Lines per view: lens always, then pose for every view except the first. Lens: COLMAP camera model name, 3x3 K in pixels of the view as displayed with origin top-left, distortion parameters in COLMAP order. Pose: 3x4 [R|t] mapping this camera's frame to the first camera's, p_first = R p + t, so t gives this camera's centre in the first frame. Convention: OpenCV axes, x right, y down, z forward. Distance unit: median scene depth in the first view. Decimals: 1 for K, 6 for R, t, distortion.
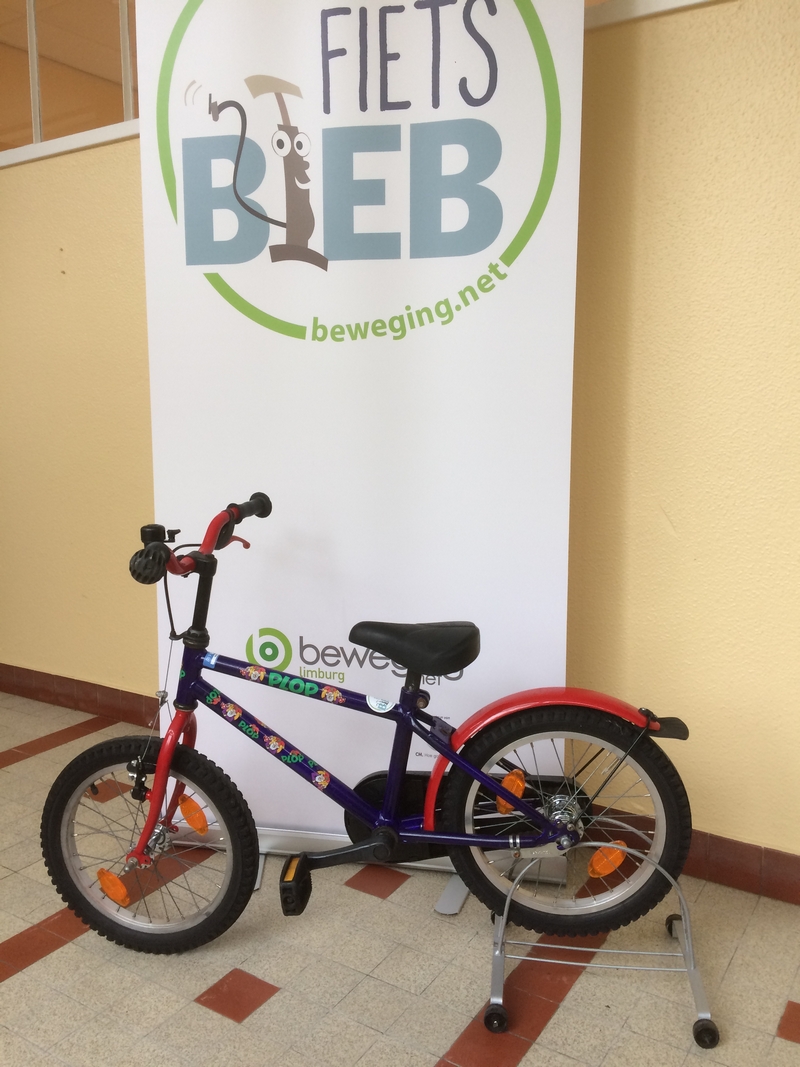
lens RADIAL K [[894.4, 0, 392.1], [0, 894.4, 529.9], [0, 0, 1]] dist [0.124285, -0.176597]
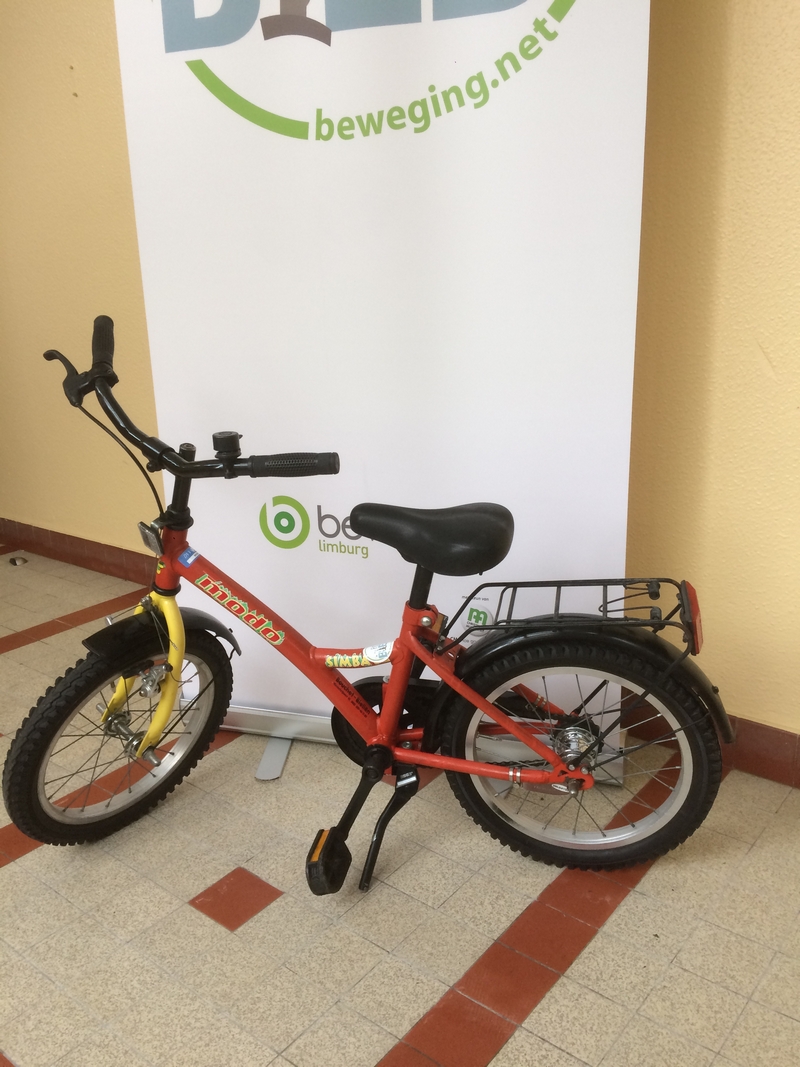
lens RADIAL K [[894.4, 0, 396.7], [0, 894.4, 526.1], [0, 0, 1]] dist [0.124285, -0.176597]
pose [[0.993151, 0.001551, -0.116831, 0.081168], [0.014914, 0.990051, 0.139917, 0.019376], [0.115885, -0.140701, 0.983247, 0.163395]]
